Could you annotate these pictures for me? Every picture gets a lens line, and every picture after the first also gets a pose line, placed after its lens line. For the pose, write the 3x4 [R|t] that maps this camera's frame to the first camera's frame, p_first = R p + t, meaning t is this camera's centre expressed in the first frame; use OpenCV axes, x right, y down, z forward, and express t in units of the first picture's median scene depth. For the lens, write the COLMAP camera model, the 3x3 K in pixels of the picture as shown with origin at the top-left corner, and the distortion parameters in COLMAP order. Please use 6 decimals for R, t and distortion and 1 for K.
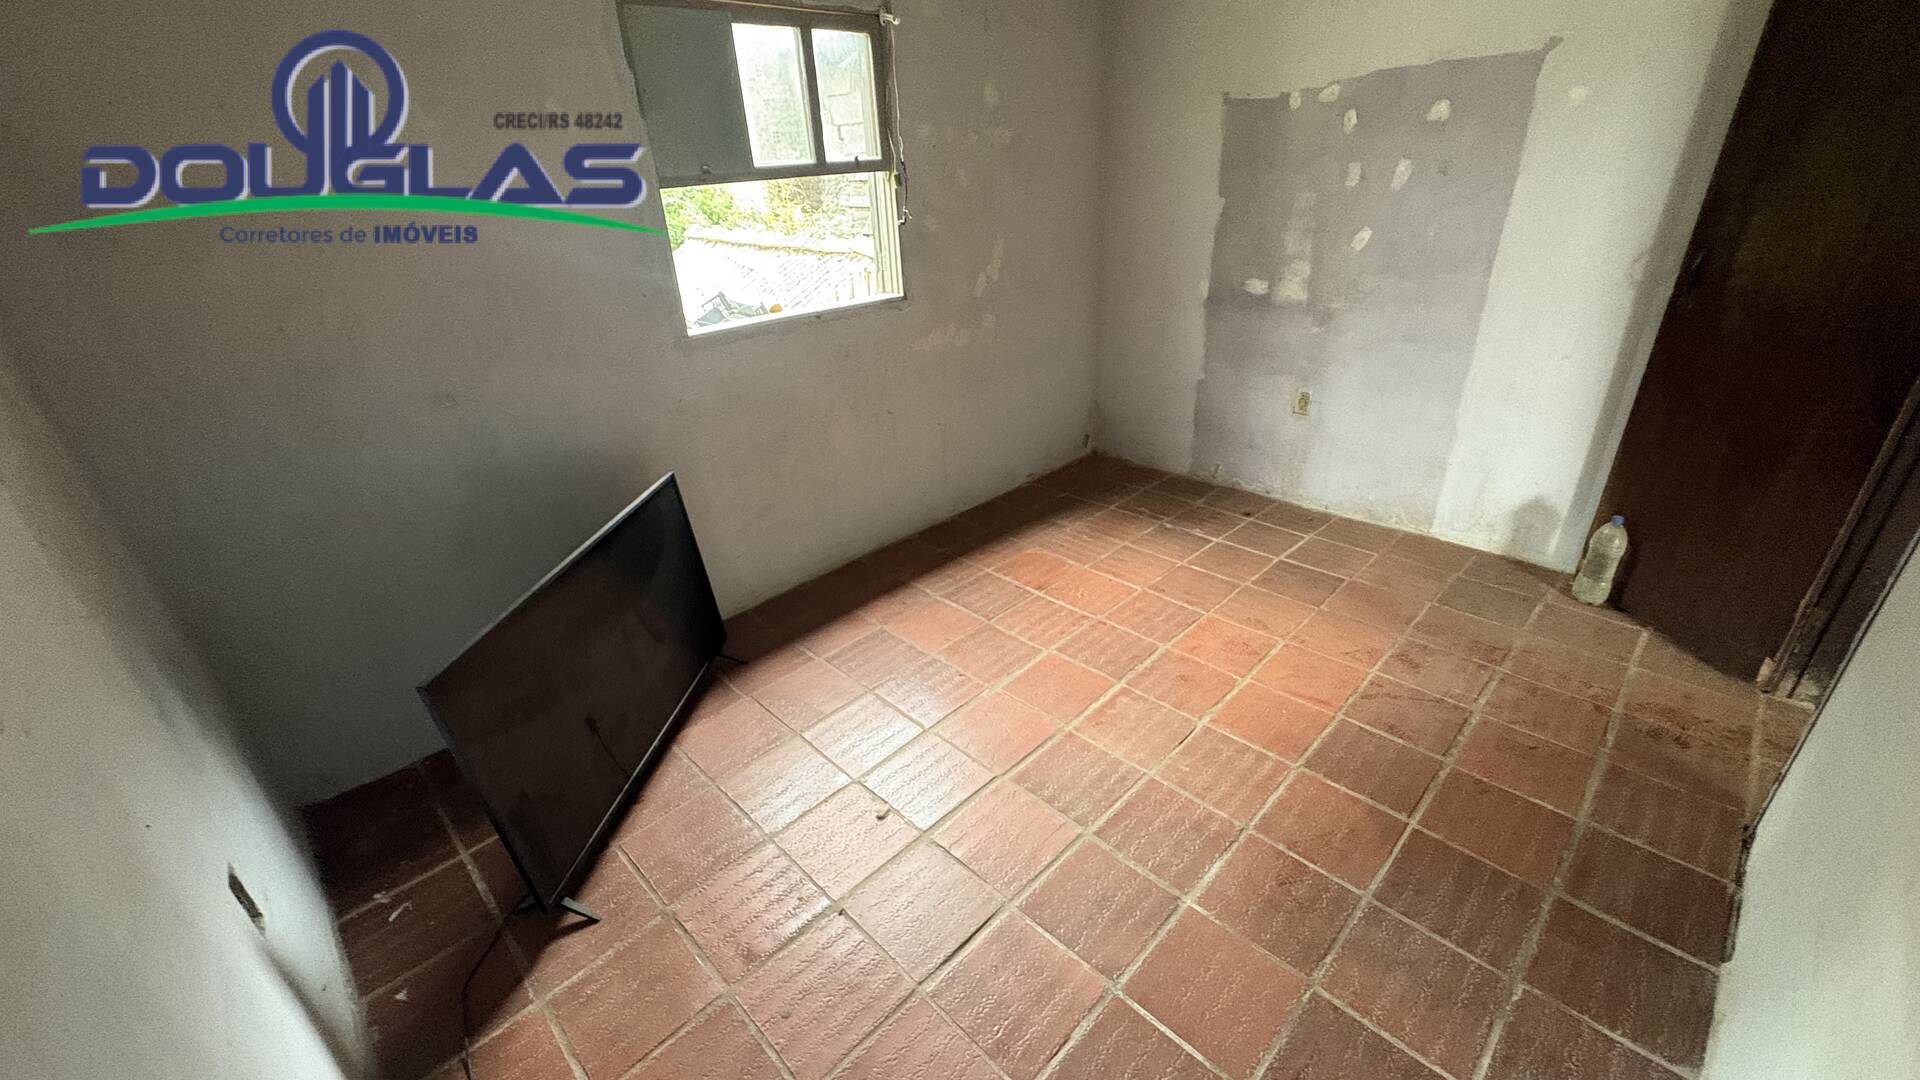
lens RADIAL K [[762.3, 0, 958.1], [0, 762.3, 536.7], [0, 0, 1]] dist [-0.000895, 0.000910]
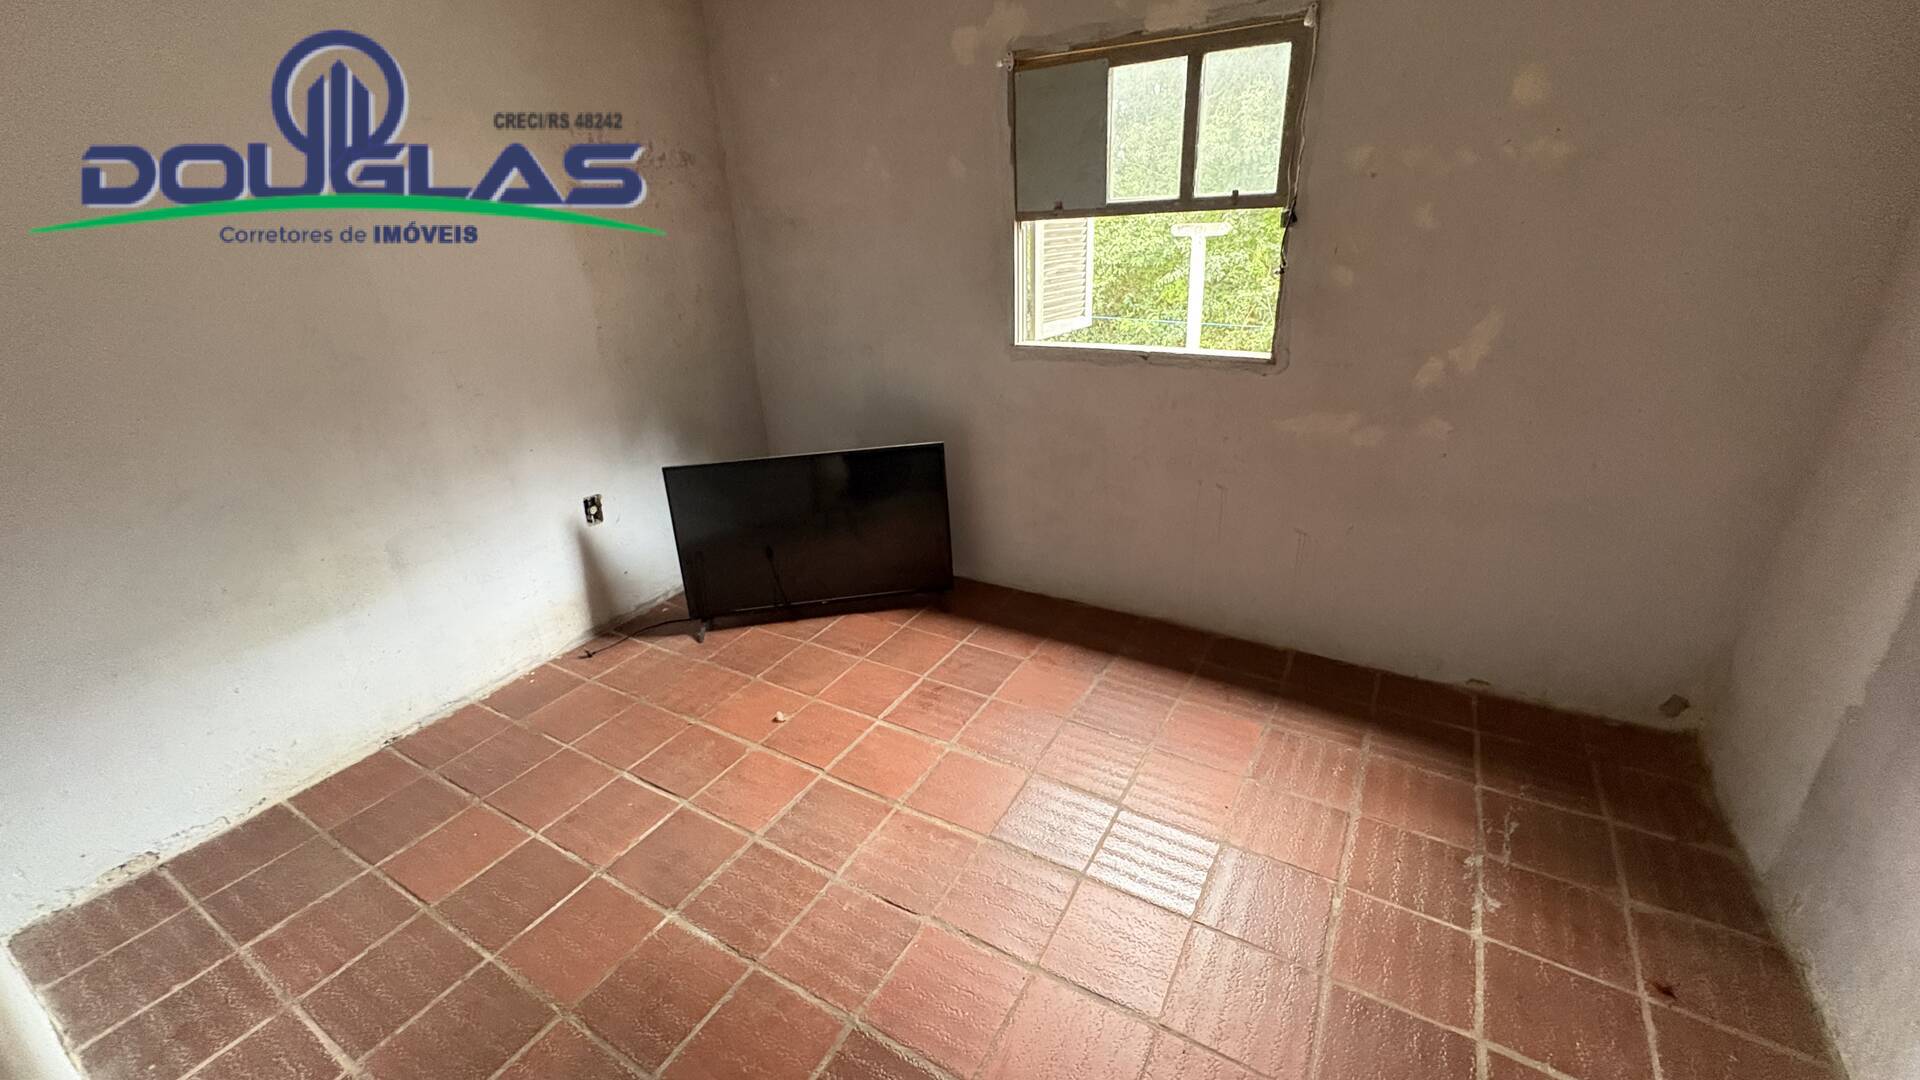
lens RADIAL K [[762.3, 0, 958.1], [0, 762.3, 536.7], [0, 0, 1]] dist [-0.000895, 0.000910]
pose [[0.258079, 0.411938, -0.873900, 0.752046], [-0.399414, 0.869116, 0.291729, -0.305693], [0.879695, 0.273759, 0.388835, 0.532863]]
